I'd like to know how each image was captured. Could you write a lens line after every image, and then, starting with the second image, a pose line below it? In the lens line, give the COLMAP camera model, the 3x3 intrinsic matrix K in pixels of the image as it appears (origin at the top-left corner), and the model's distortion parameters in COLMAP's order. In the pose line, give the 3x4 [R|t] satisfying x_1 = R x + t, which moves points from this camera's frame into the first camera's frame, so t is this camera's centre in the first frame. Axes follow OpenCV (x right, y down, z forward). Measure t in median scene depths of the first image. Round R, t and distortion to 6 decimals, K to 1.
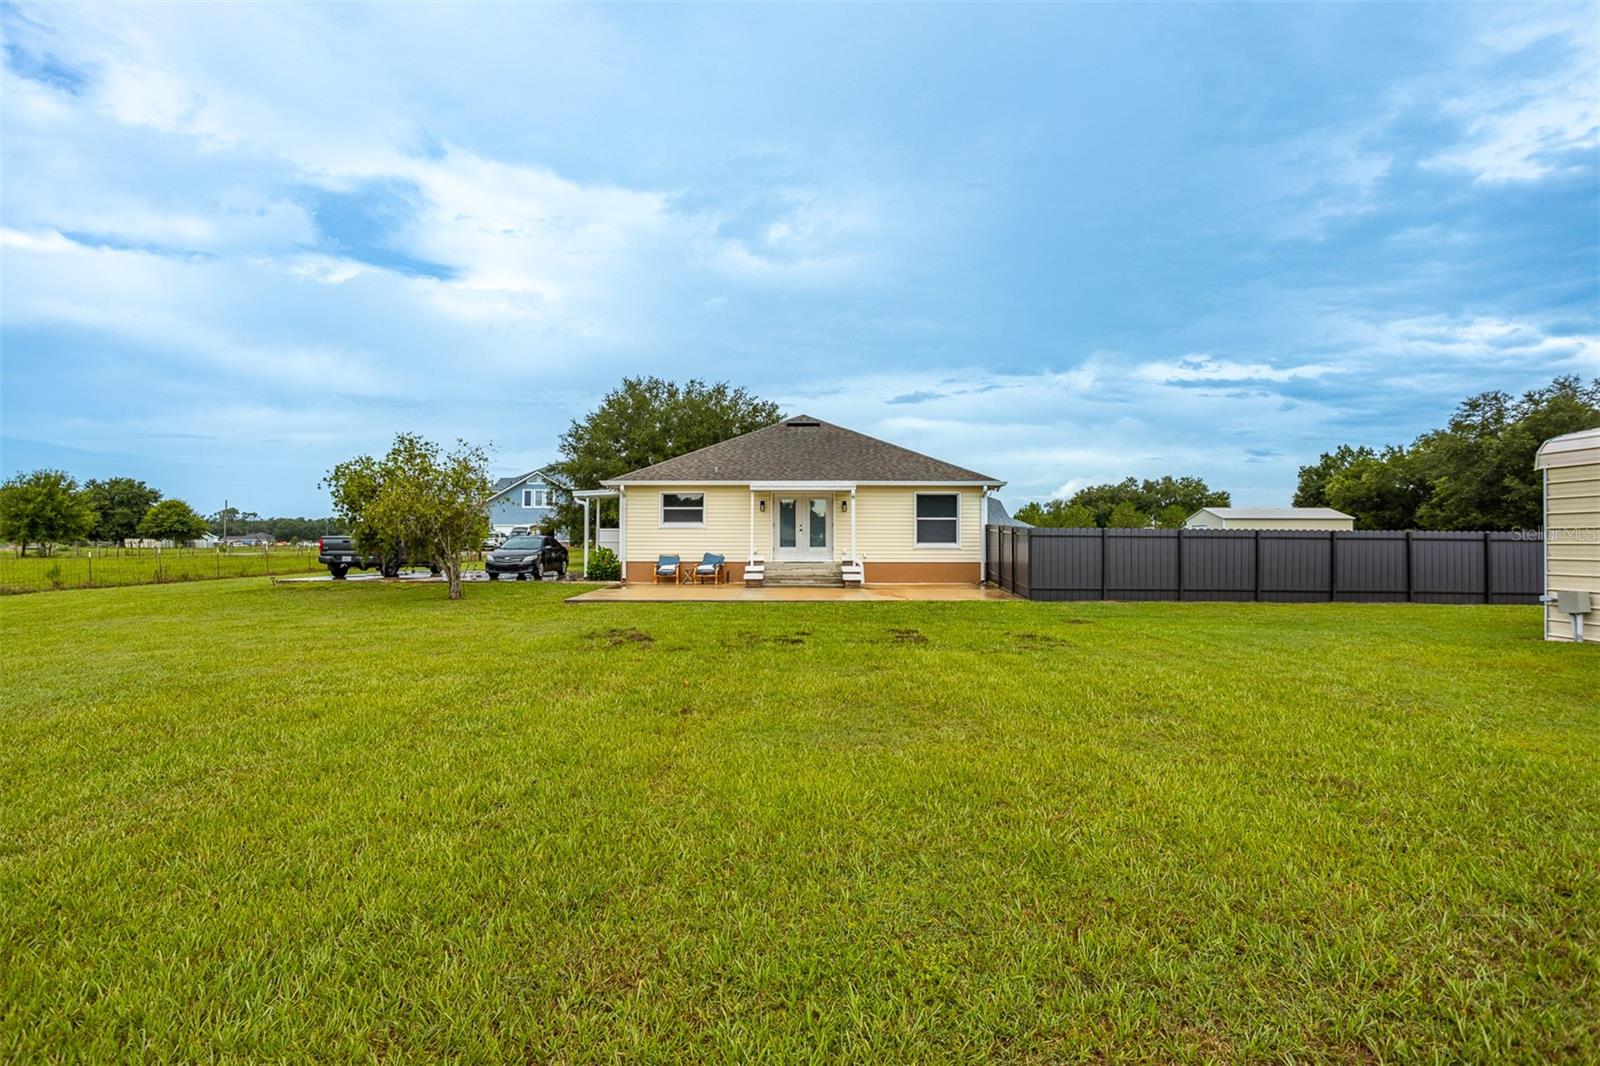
lens RADIAL K [[832.7, 0, 805.5], [0, 832.7, 534.2], [0, 0, 1]] dist [-0.040983, 0.033575]
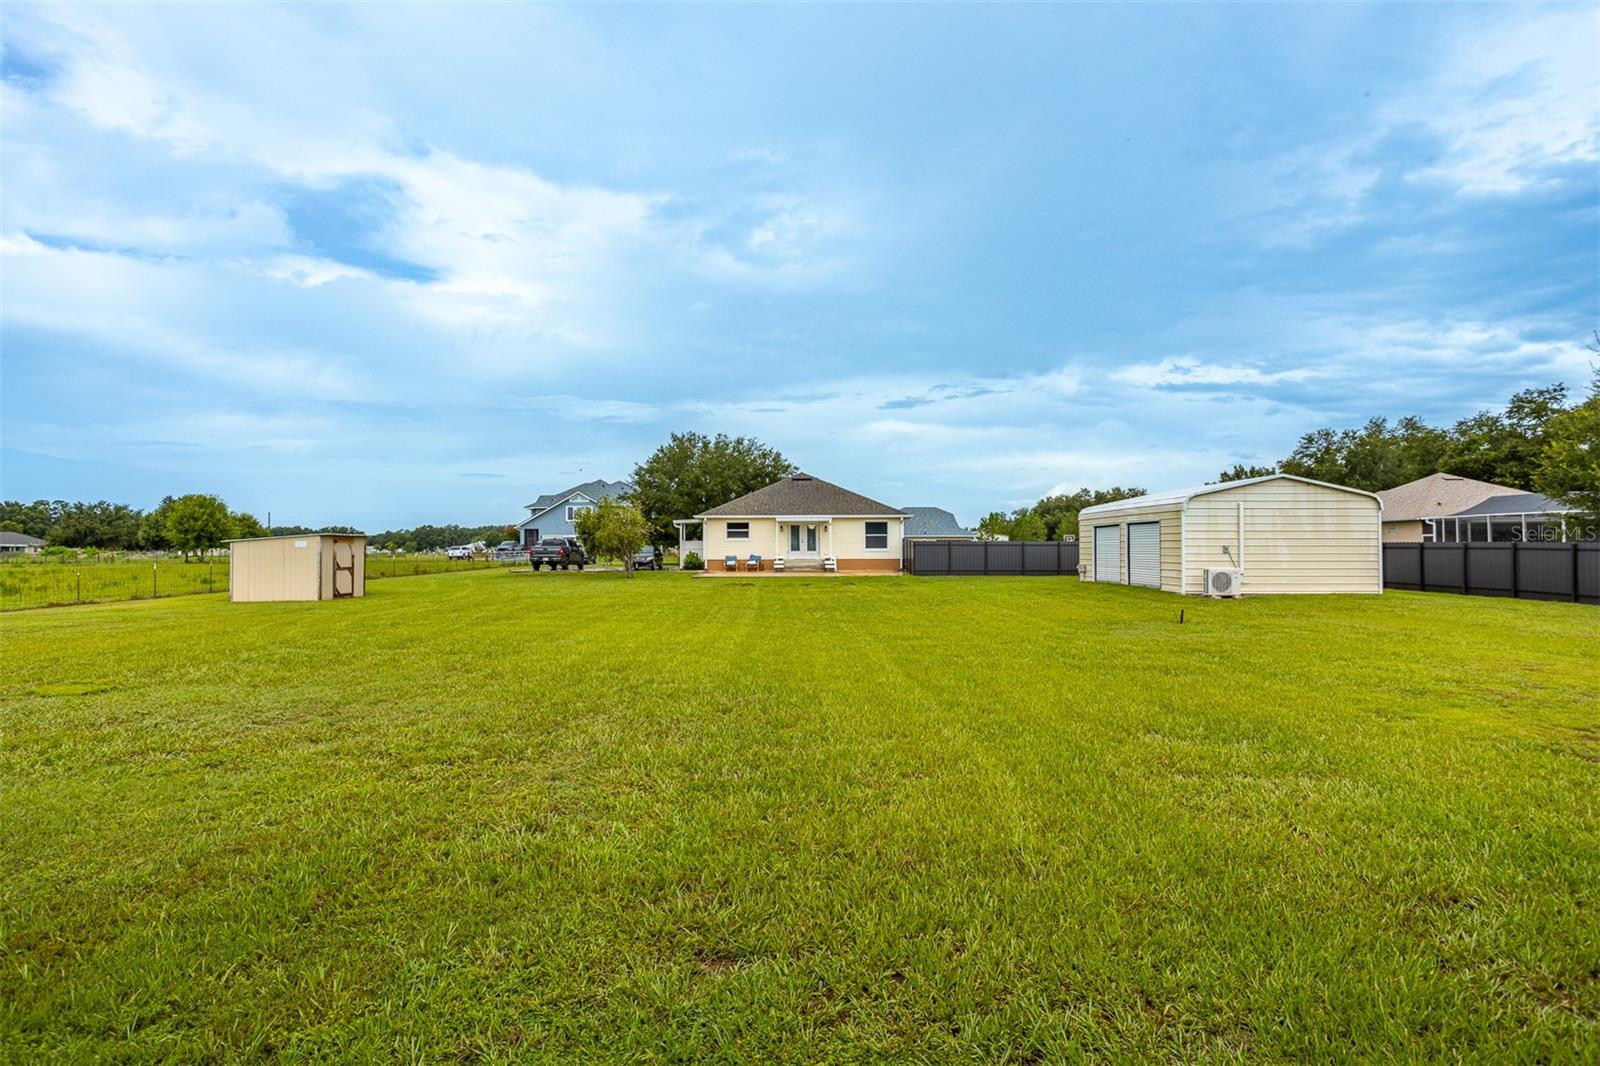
lens RADIAL K [[849.7, 0, 803.0], [0, 849.7, 491.4], [0, 0, 1]] dist [-0.058412, 0.038126]
pose [[0.999884, -0.004517, 0.014512, -0.030840], [0.005341, 0.998346, -0.057250, -0.008570], [-0.014230, 0.057321, 0.998254, -0.874276]]
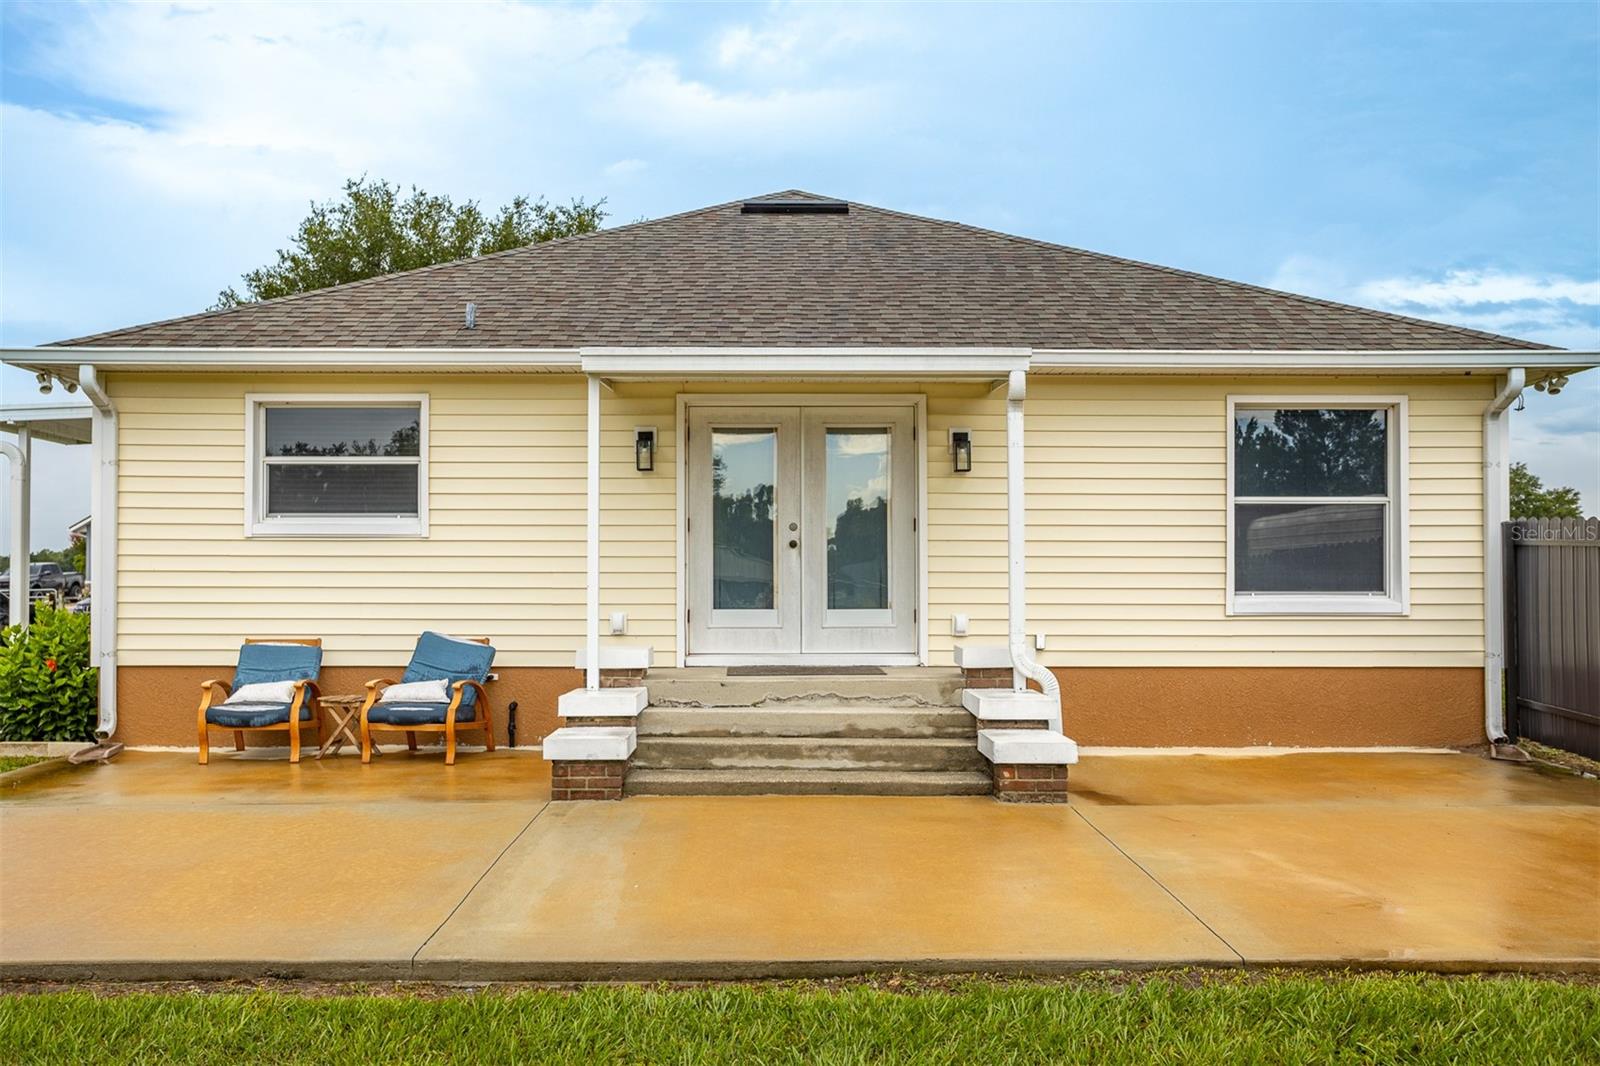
lens RADIAL K [[1428.1, 0, 797.5], [0, 1428.1, 551.1], [0, 0, 1]] dist [0.008706, 0.003035]
pose [[0.999922, -0.000675, 0.012446, -0.009800], [0.000832, 0.999920, -0.012618, 0.002993], [-0.012436, 0.012628, 0.999843, 0.548633]]
